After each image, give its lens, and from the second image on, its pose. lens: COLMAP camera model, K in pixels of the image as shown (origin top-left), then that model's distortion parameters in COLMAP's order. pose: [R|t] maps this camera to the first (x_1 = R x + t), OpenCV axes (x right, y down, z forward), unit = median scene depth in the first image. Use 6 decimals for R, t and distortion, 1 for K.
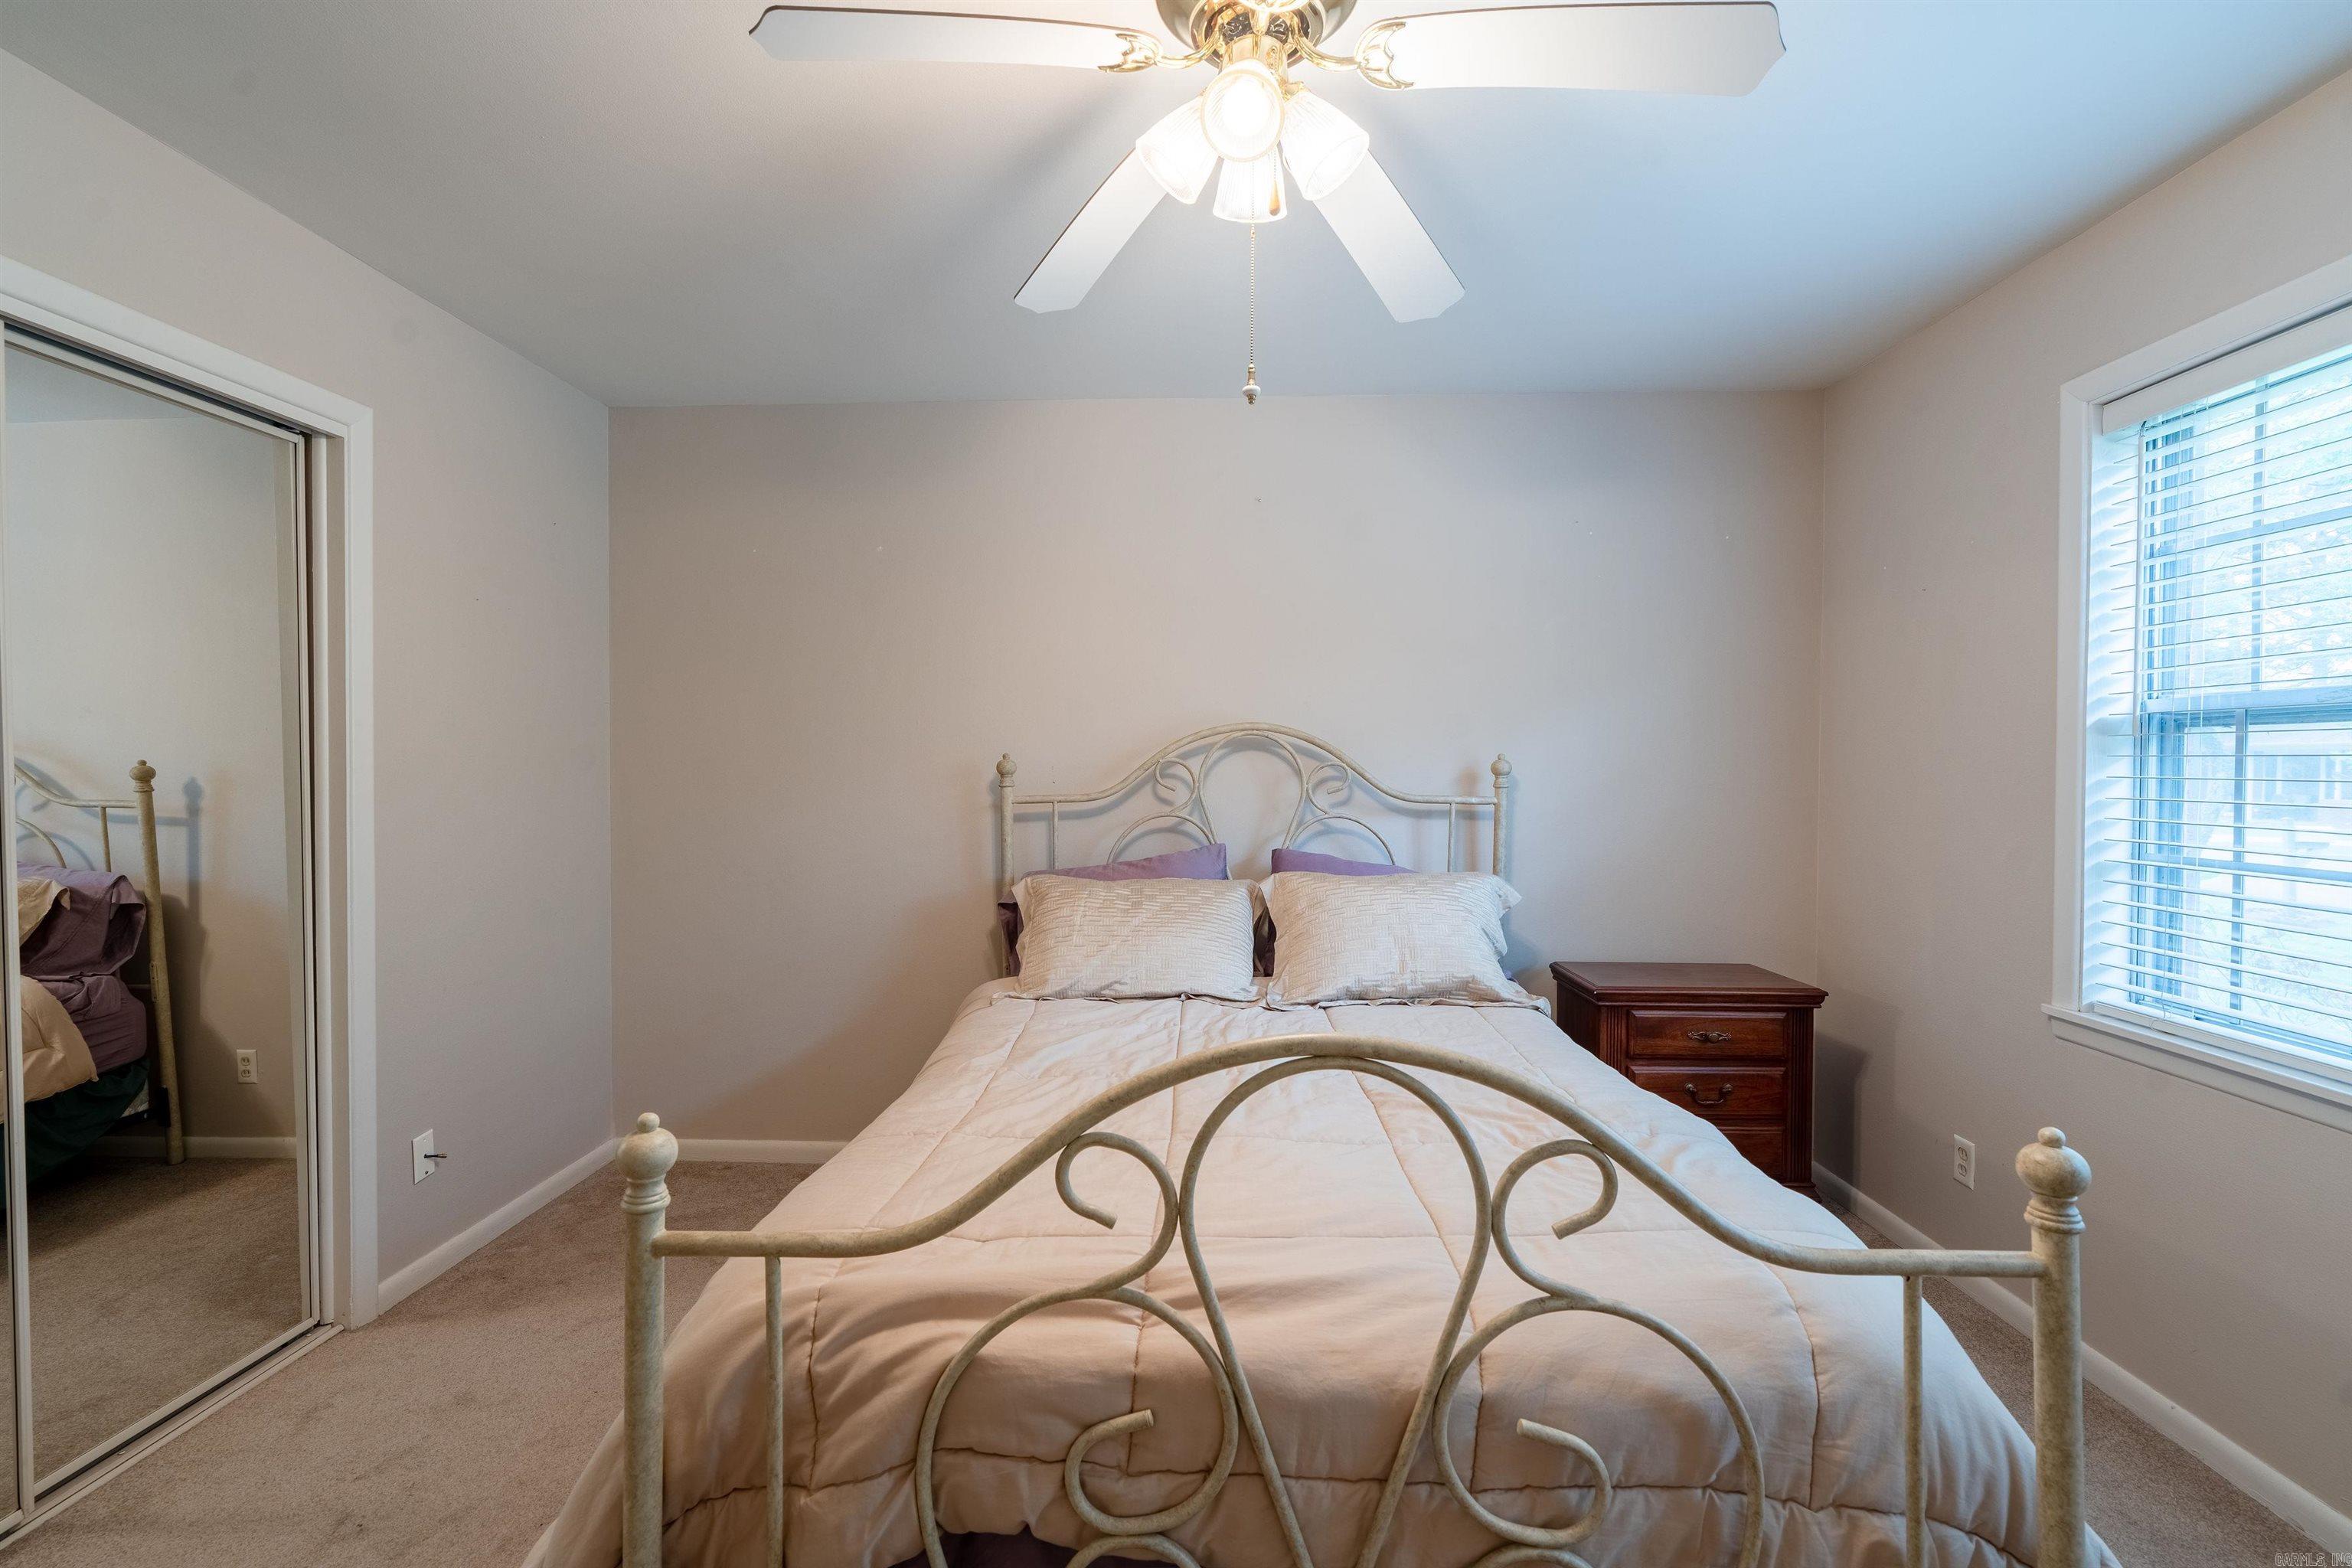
lens RADIAL K [[1053.7, 0, 1176.0], [0, 1053.7, 784.0], [0, 0, 1]] dist [-0.001079, 0.000287]
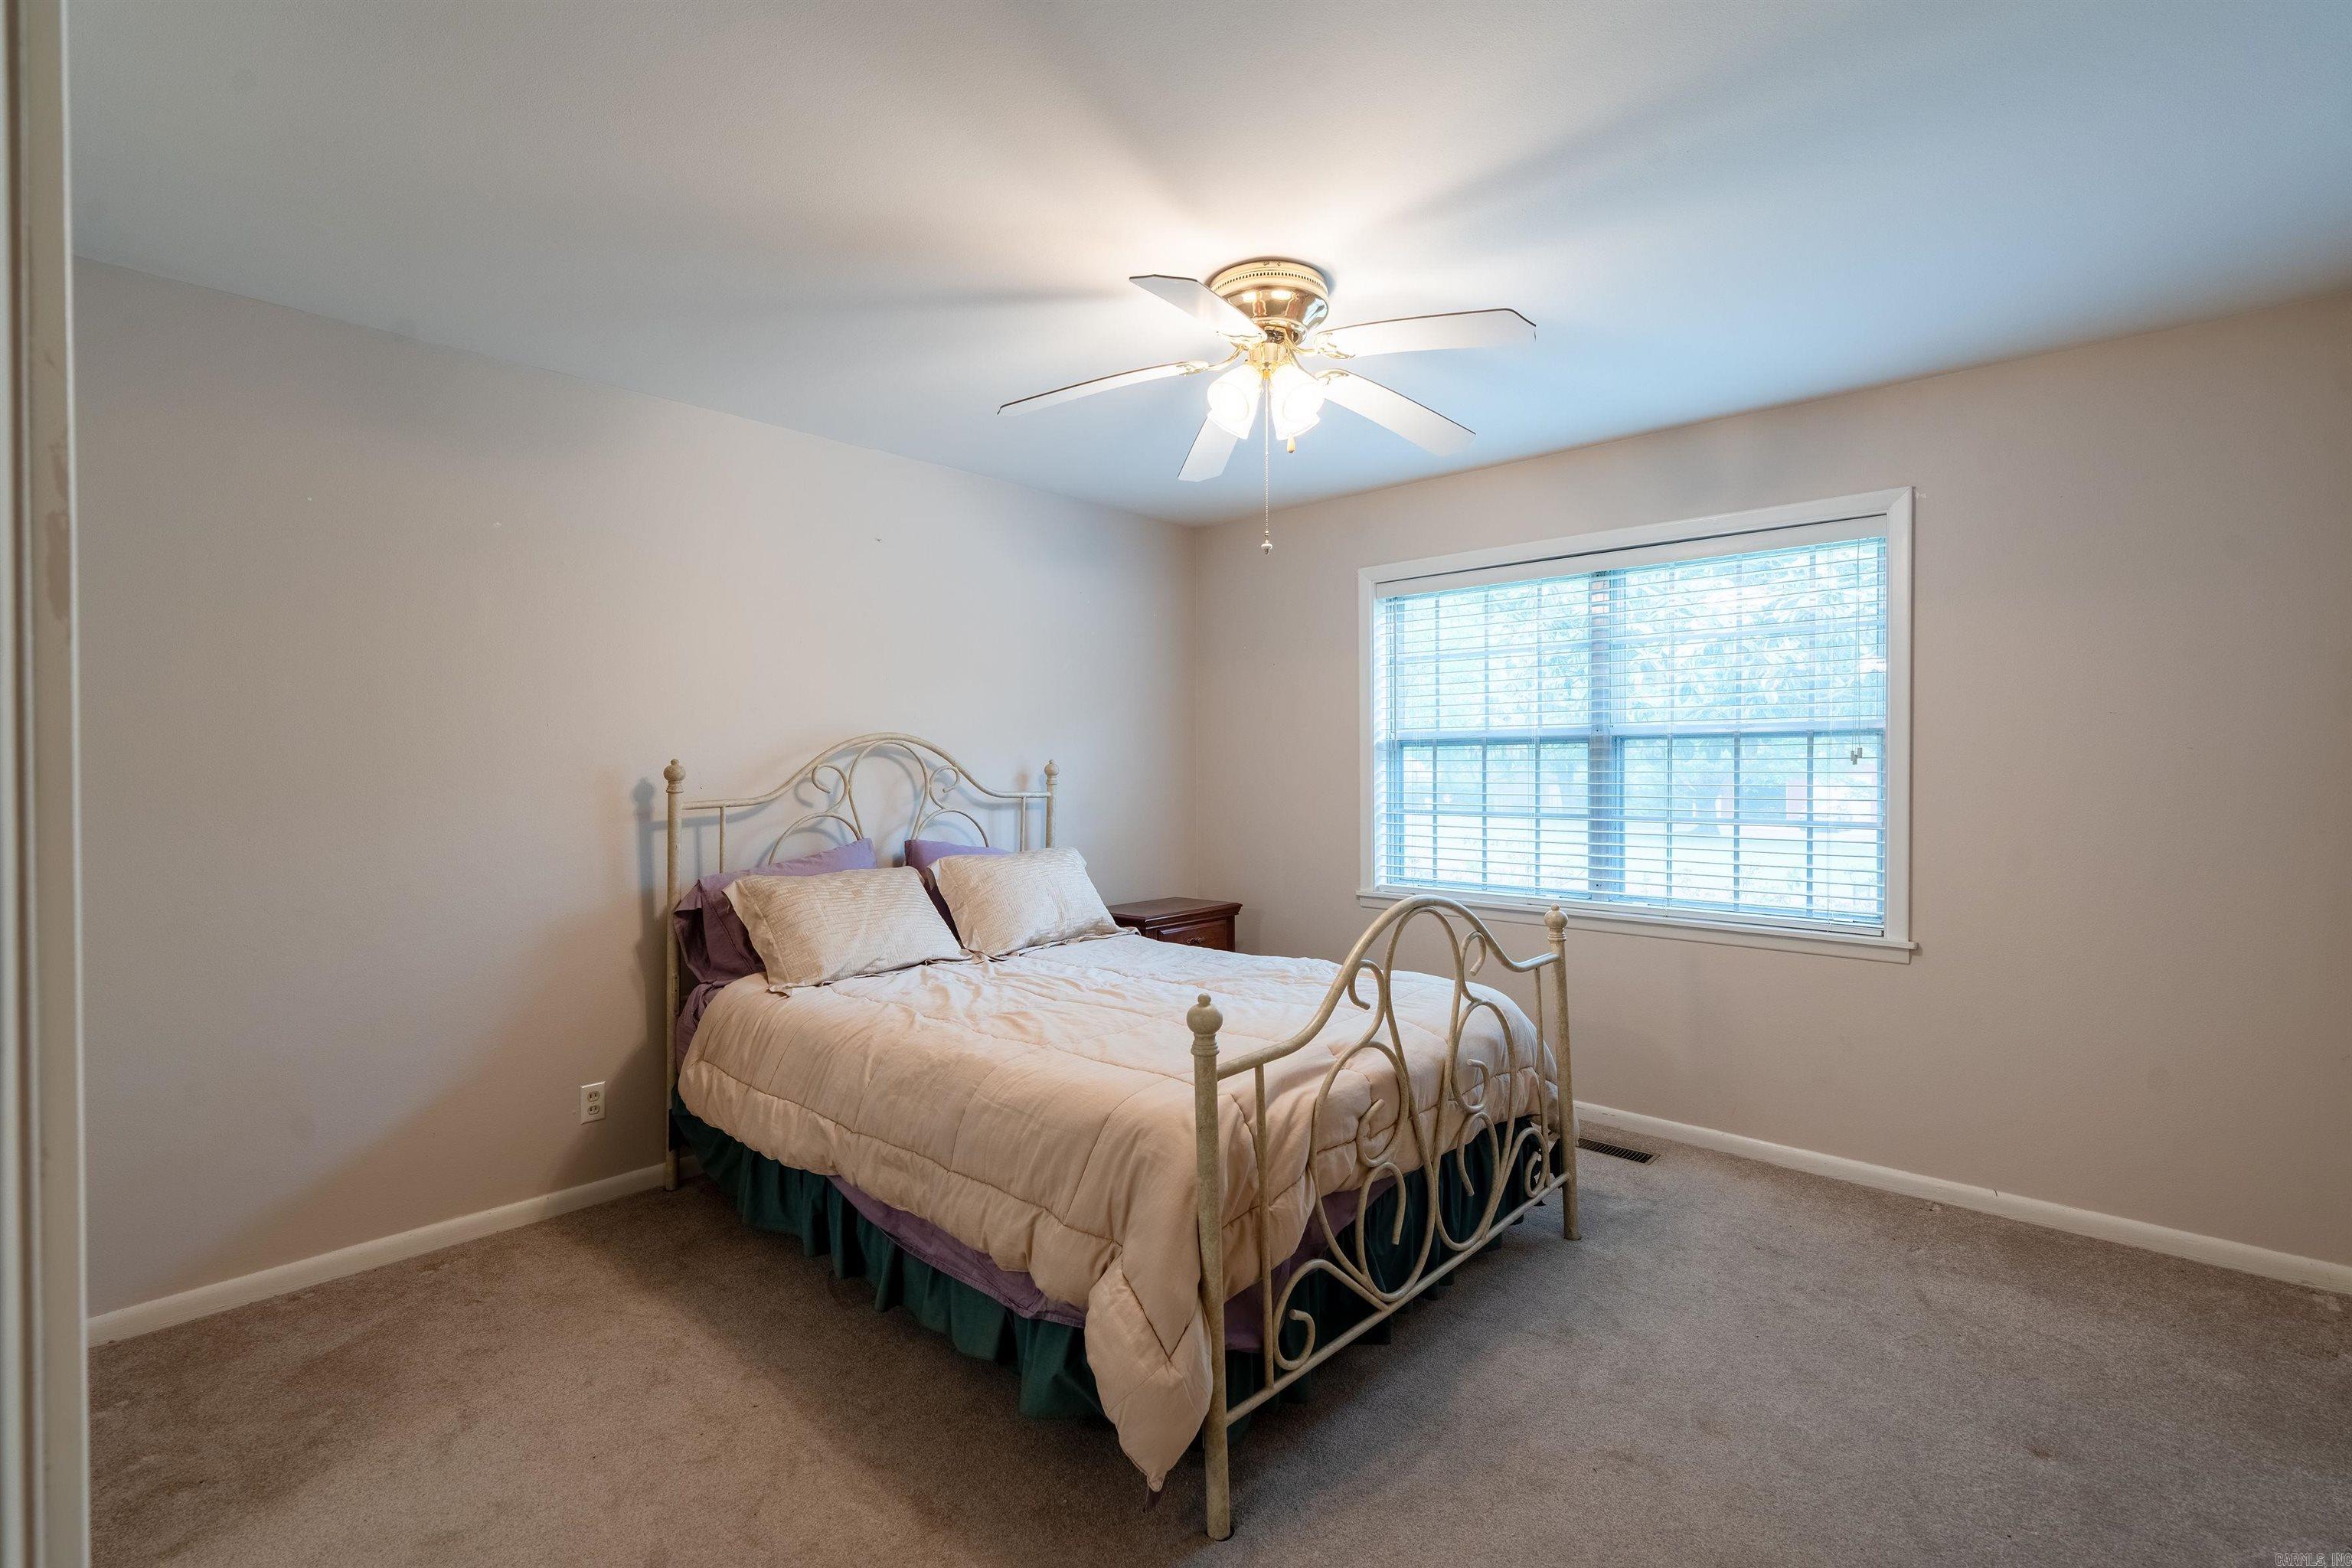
lens RADIAL K [[1055.6, 0, 1176.0], [0, 1055.6, 784.0], [0, 0, 1]] dist [-0.001902, -0.000006]
pose [[0.641954, -0.017898, 0.766535, -0.887235], [0.020726, 0.999767, 0.005987, -0.002648], [-0.766463, 0.012044, 0.642175, 0.016705]]
